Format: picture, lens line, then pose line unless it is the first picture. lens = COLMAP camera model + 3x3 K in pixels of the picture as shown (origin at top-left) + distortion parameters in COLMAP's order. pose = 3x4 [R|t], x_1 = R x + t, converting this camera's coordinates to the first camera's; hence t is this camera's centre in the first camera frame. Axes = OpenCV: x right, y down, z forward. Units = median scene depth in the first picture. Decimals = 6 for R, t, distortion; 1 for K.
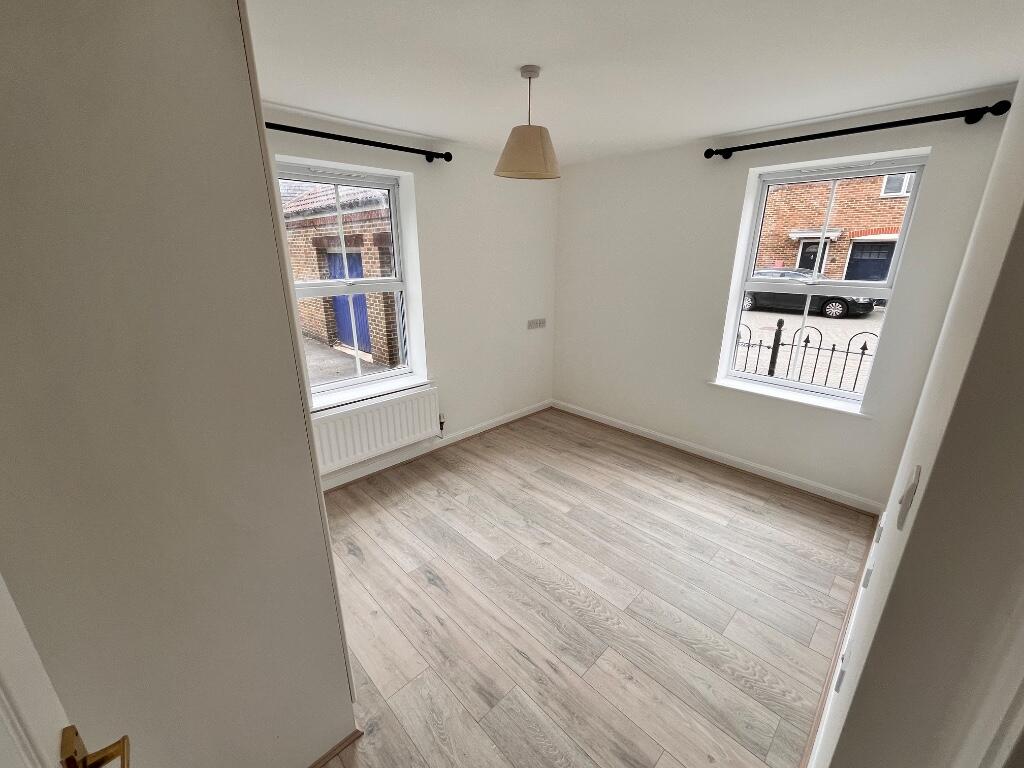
lens RADIAL K [[415.6, 0, 512.4], [0, 415.6, 385.2], [0, 0, 1]] dist [-0.002554, 0.000161]
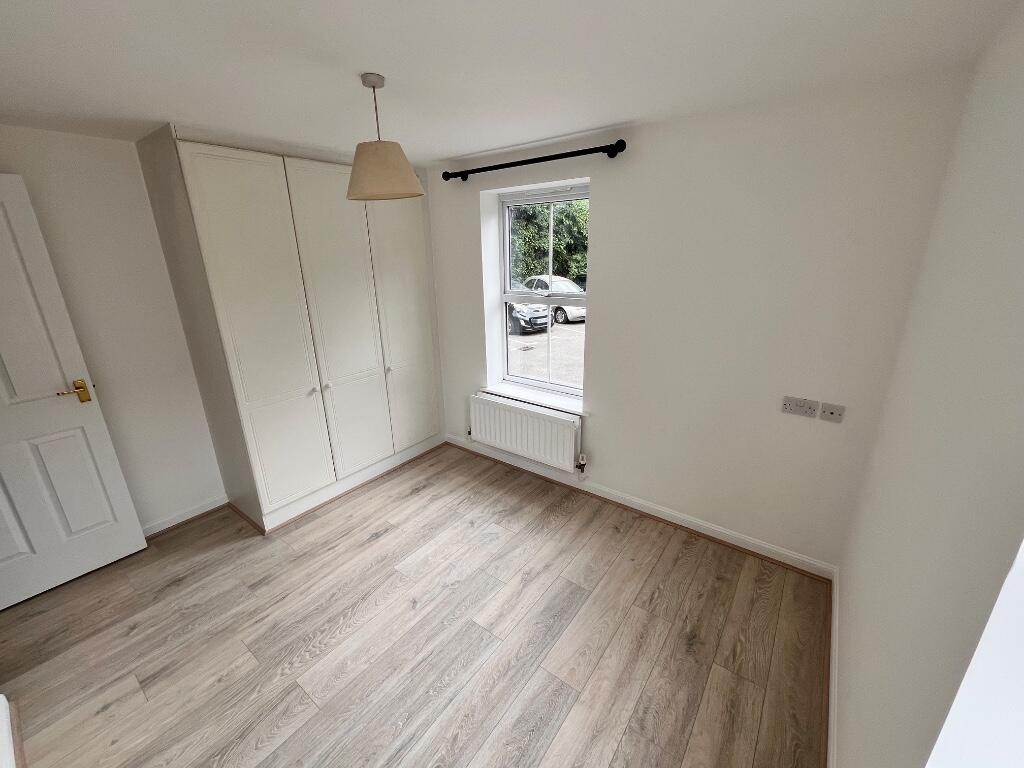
lens RADIAL K [[418.1, 0, 512.0], [0, 418.1, 384.0], [0, 0, 1]] dist [-0.002428, -0.000158]
pose [[0.146361, 0.302314, -0.941905, 0.755432], [-0.285606, 0.924525, 0.252356, -0.316124], [0.947105, 0.232079, 0.221657, 0.830707]]
